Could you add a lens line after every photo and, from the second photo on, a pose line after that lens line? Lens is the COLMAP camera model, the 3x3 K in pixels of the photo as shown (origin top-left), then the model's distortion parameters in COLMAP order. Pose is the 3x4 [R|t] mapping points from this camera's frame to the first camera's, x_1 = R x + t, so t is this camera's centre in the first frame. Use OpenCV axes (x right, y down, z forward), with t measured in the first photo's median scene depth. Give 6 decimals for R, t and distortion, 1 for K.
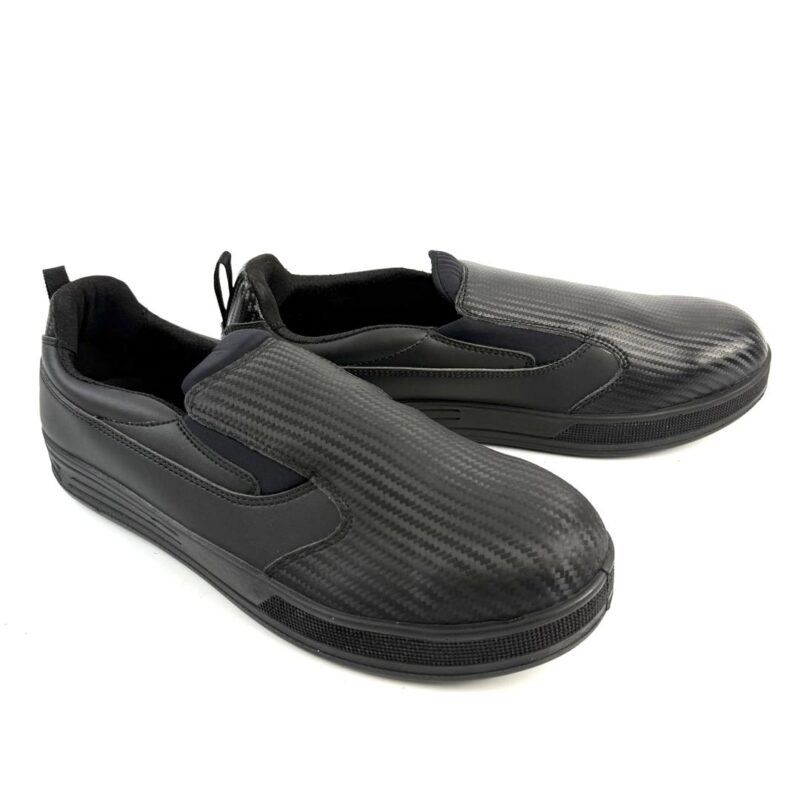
lens RADIAL K [[854.3, 0, 400.0], [0, 854.3, 400.0], [0, 0, 1]] dist [0.142663, -0.008257]
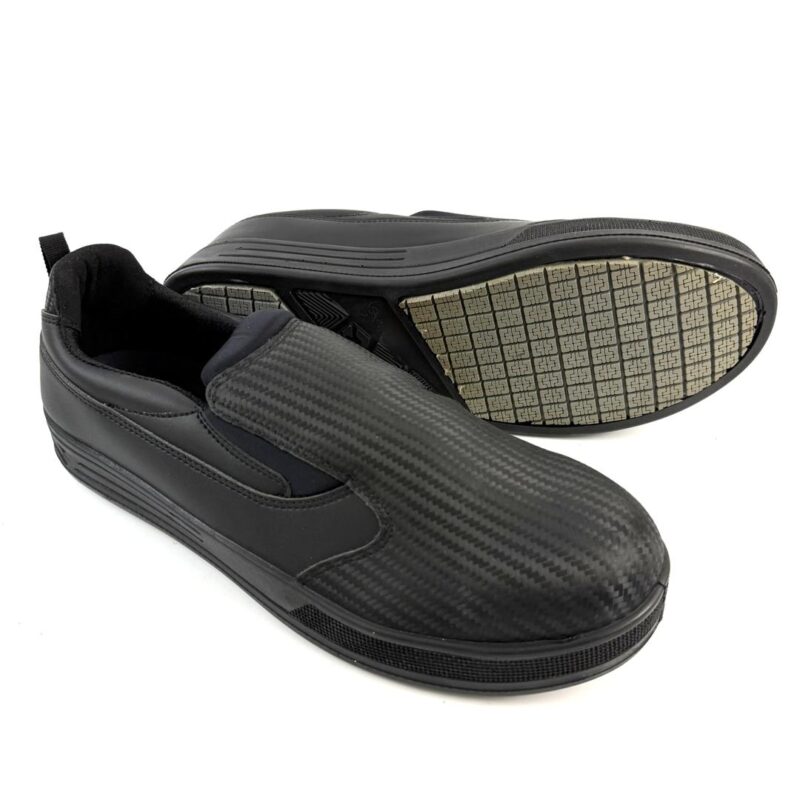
lens RADIAL K [[854.3, 0, 400.0], [0, 854.3, 400.0], [0, 0, 1]] dist [0.142663, -0.008257]
pose [[0.999473, 0.002731, 0.032361, -0.076614], [-0.005893, 0.995167, 0.098025, -0.089568], [-0.031937, -0.098164, 0.994658, 0.079705]]
